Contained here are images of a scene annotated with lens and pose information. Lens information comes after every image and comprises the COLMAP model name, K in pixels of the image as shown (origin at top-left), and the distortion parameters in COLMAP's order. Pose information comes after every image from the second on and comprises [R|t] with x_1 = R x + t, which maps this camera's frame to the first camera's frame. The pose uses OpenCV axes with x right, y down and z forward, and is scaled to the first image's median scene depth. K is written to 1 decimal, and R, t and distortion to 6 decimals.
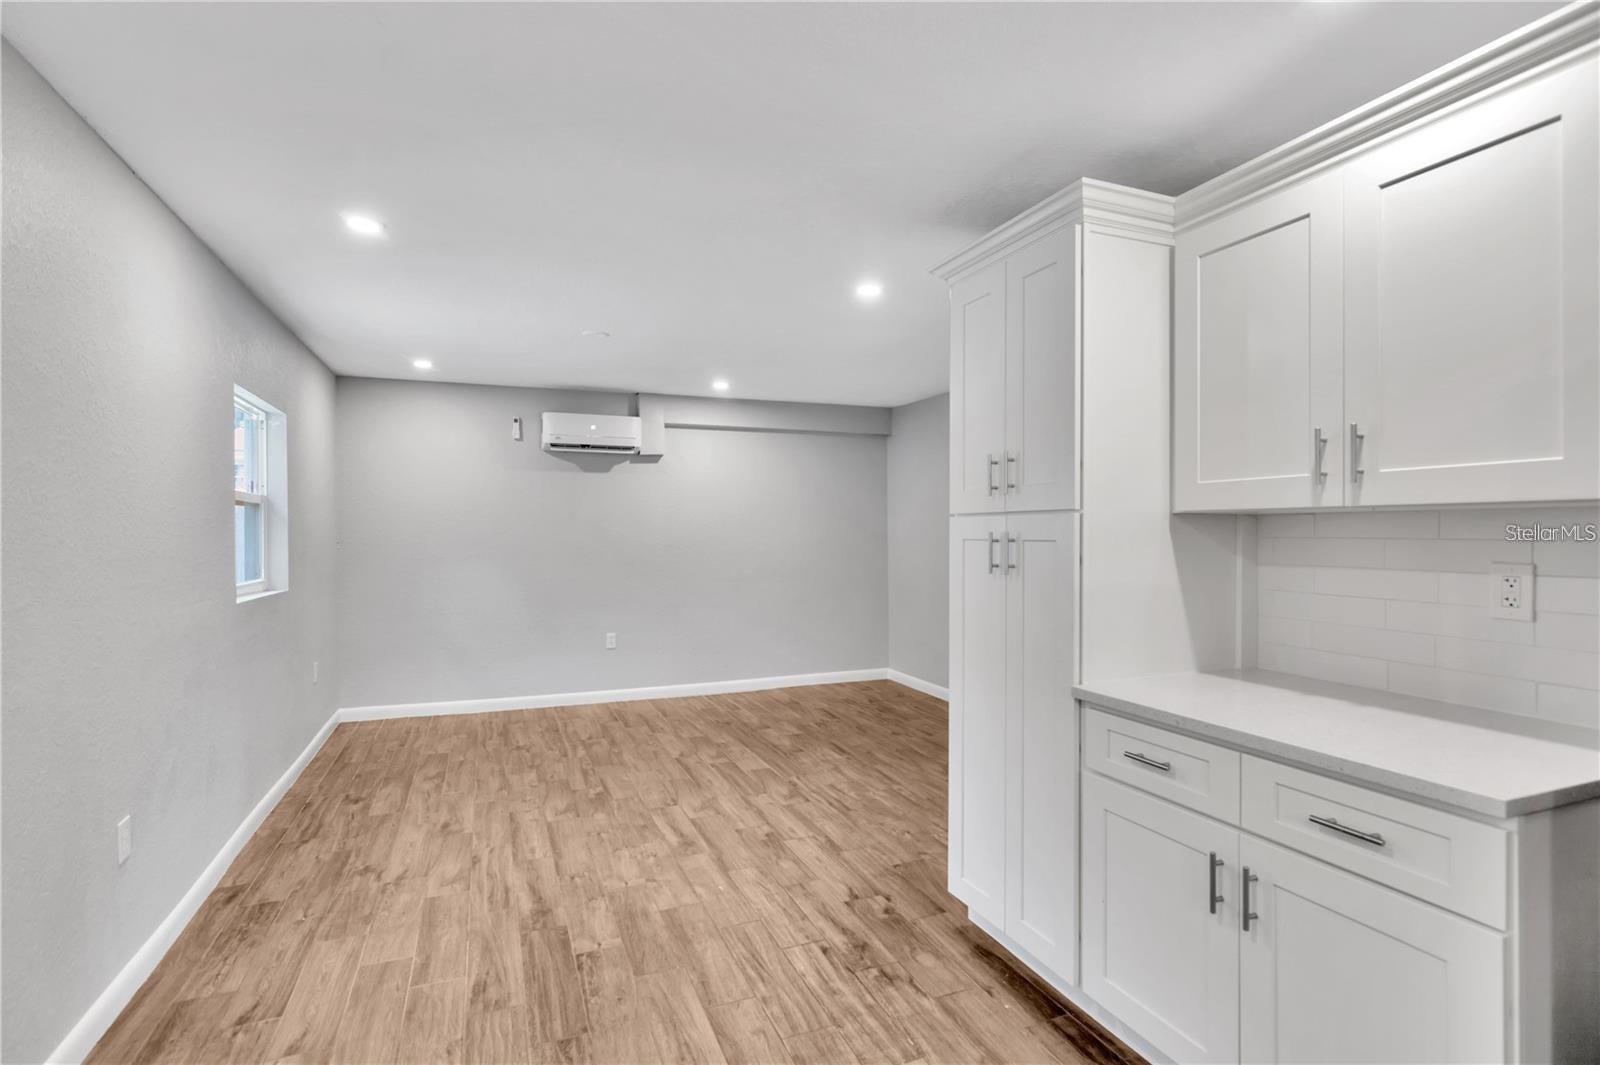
lens RADIAL K [[771.1, 0, 798.2], [0, 771.1, 538.0], [0, 0, 1]] dist [0.000697, 0.000830]
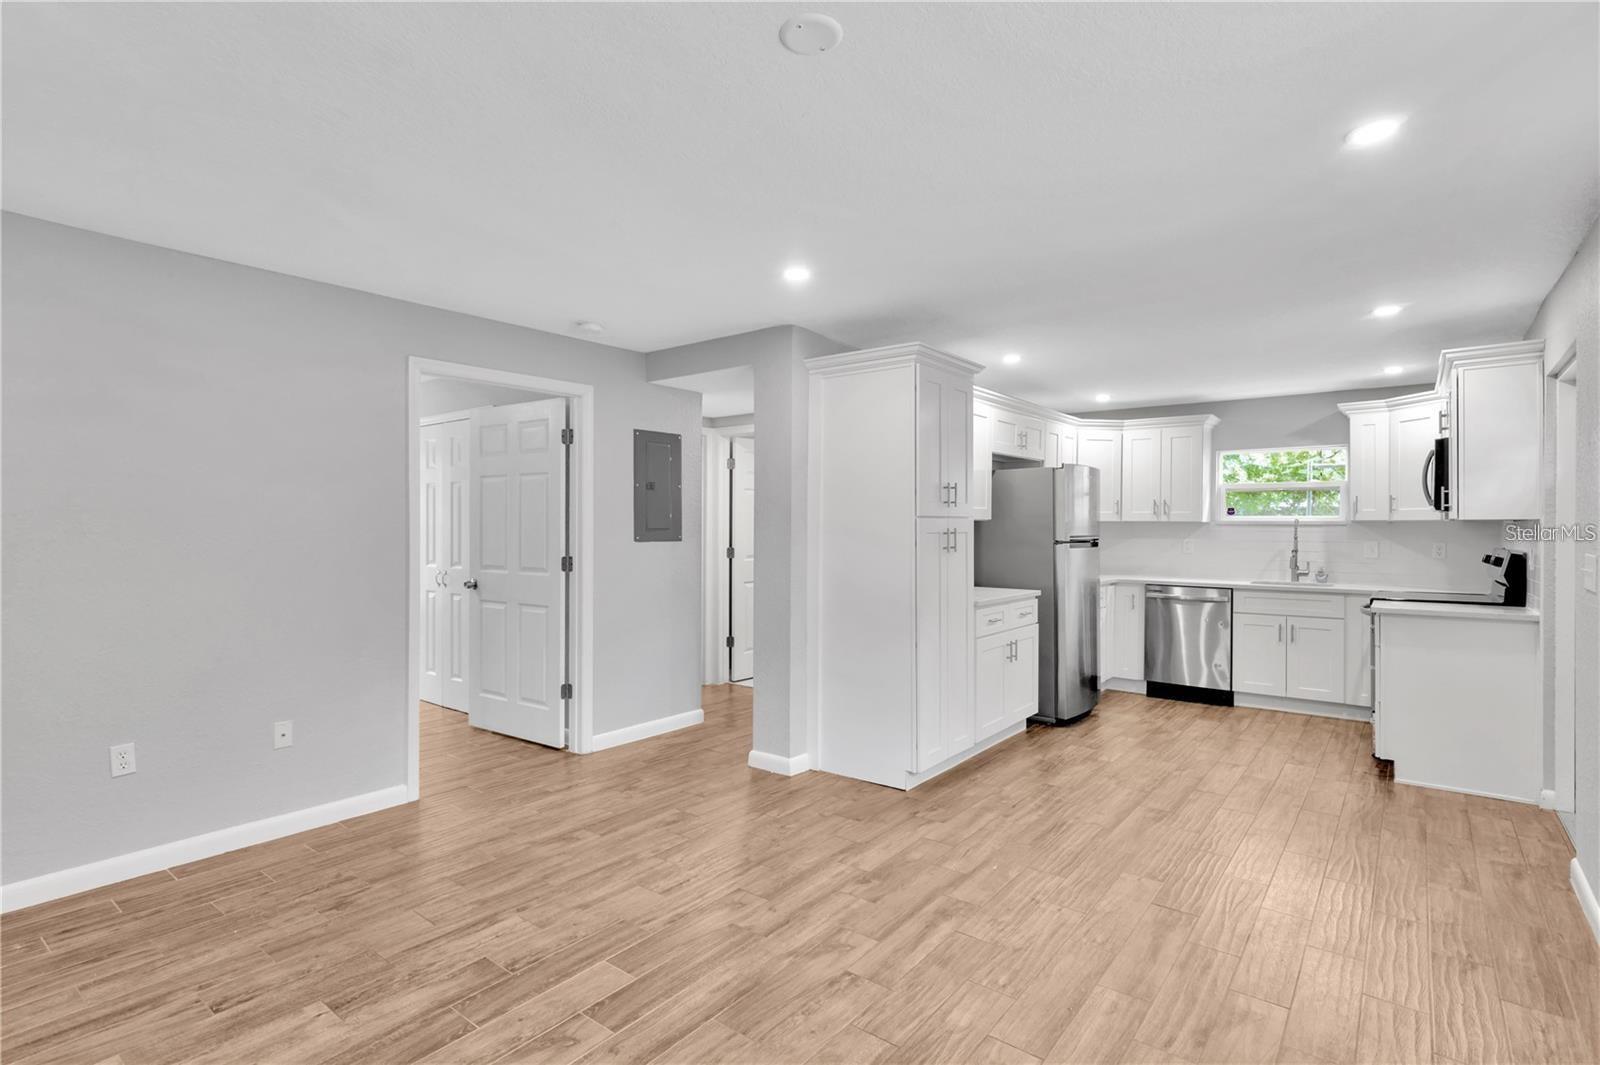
lens RADIAL K [[788.1, 0, 801.7], [0, 788.1, 525.3], [0, 0, 1]] dist [-0.000016, 0.000438]
pose [[-0.502466, 0.001768, 0.864595, -0.596144], [0.005444, 0.999985, 0.001118, -0.009195], [-0.864580, 0.005269, -0.502468, 1.174441]]
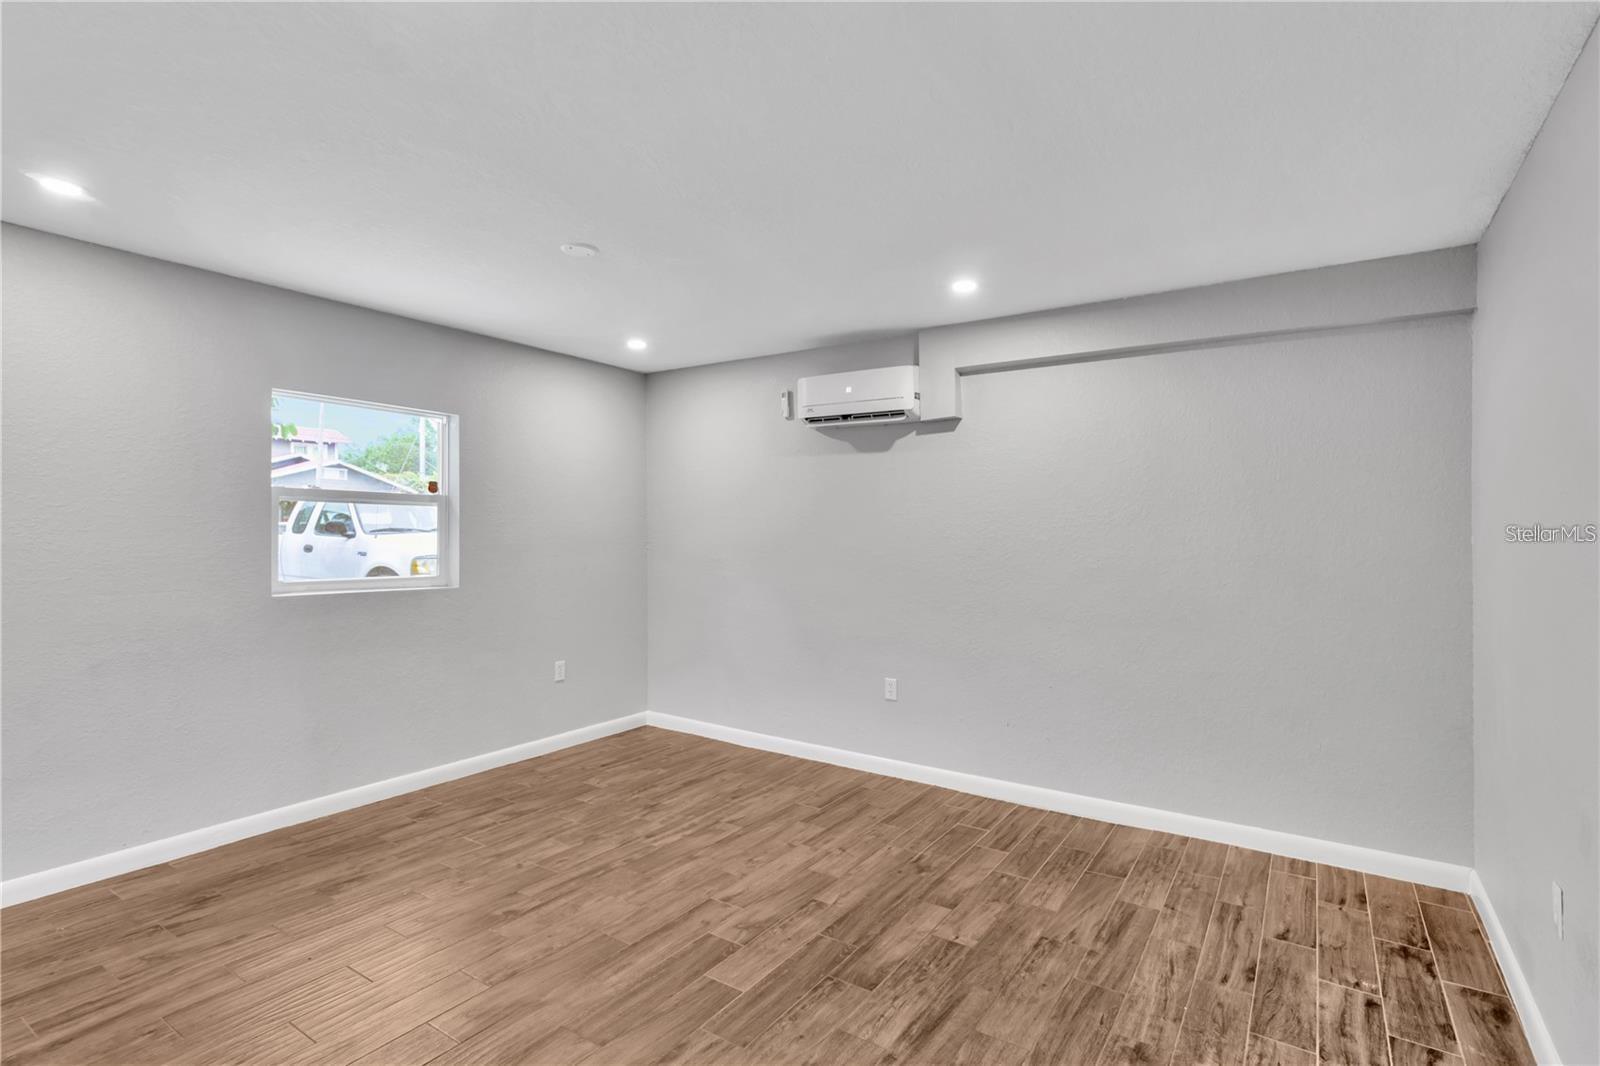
lens RADIAL K [[777.9, 0, 791.6], [0, 777.9, 534.4], [0, 0, 1]] dist [0.002171, 0.000770]
pose [[0.564141, 0.009835, -0.825620, 0.415113], [-0.016626, 0.999862, 0.000550, -0.009987], [0.825511, 0.013416, 0.564227, 0.738664]]
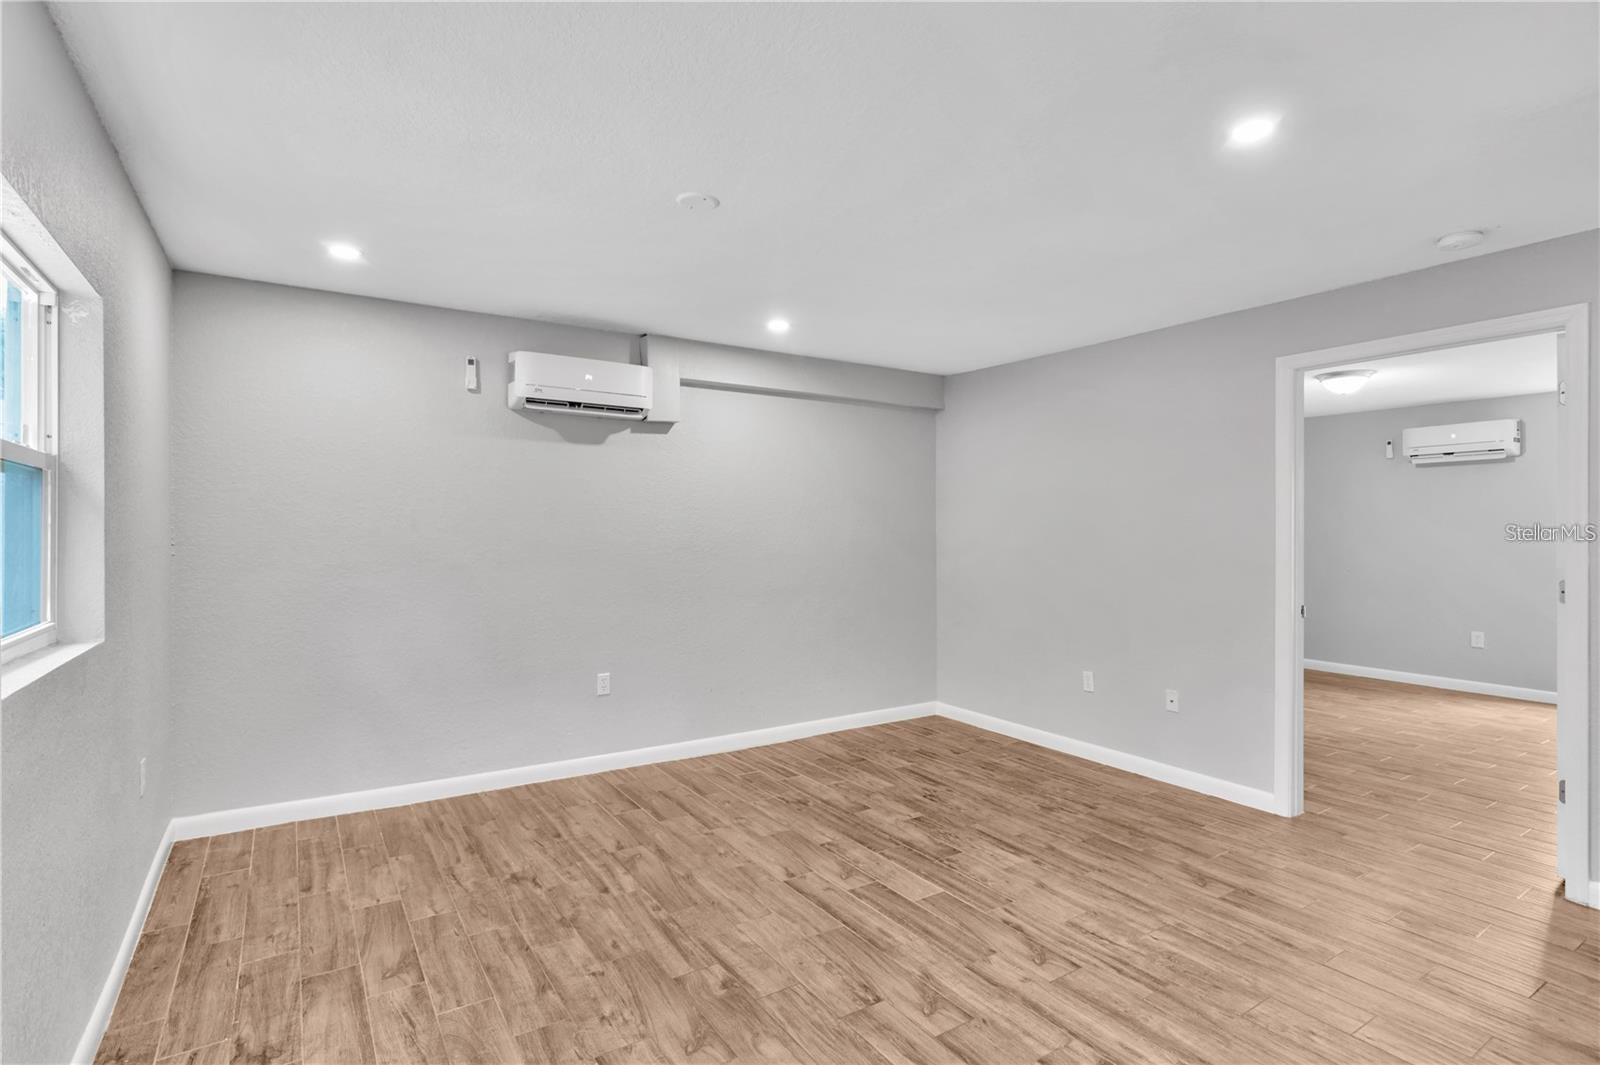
lens RADIAL K [[782.0, 0, 803.0], [0, 782.0, 531.7], [0, 0, 1]] dist [0.001176, 0.001321]
pose [[0.980447, 0.004530, 0.196732, -0.291118], [-0.003822, 0.999985, -0.003976, -0.004861], [-0.196747, 0.003147, 0.980449, 0.375651]]
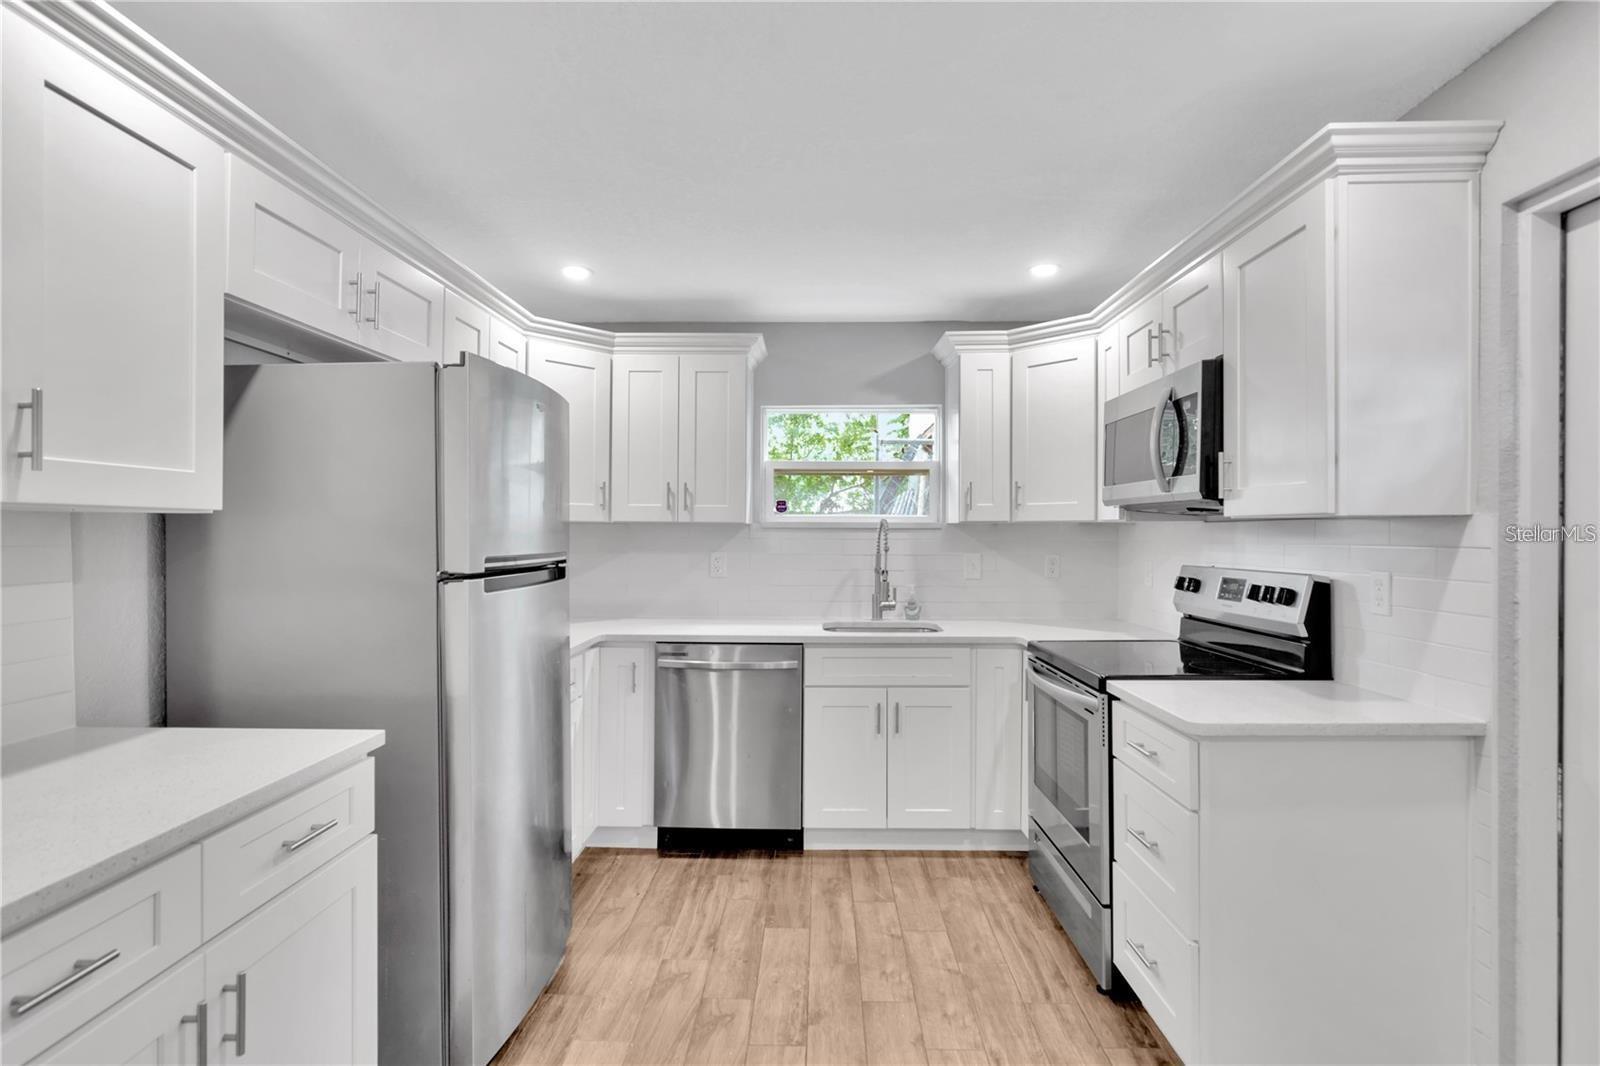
lens RADIAL K [[777.0, 0, 800.0], [0, 777.0, 534.6], [0, 0, 1]] dist [-0.002019, -0.000271]
pose [[-0.917326, 0.000539, 0.398136, -0.089729], [0.004980, 0.999936, 0.010121, -0.006093], [-0.398105, 0.011267, -0.917271, 0.534430]]
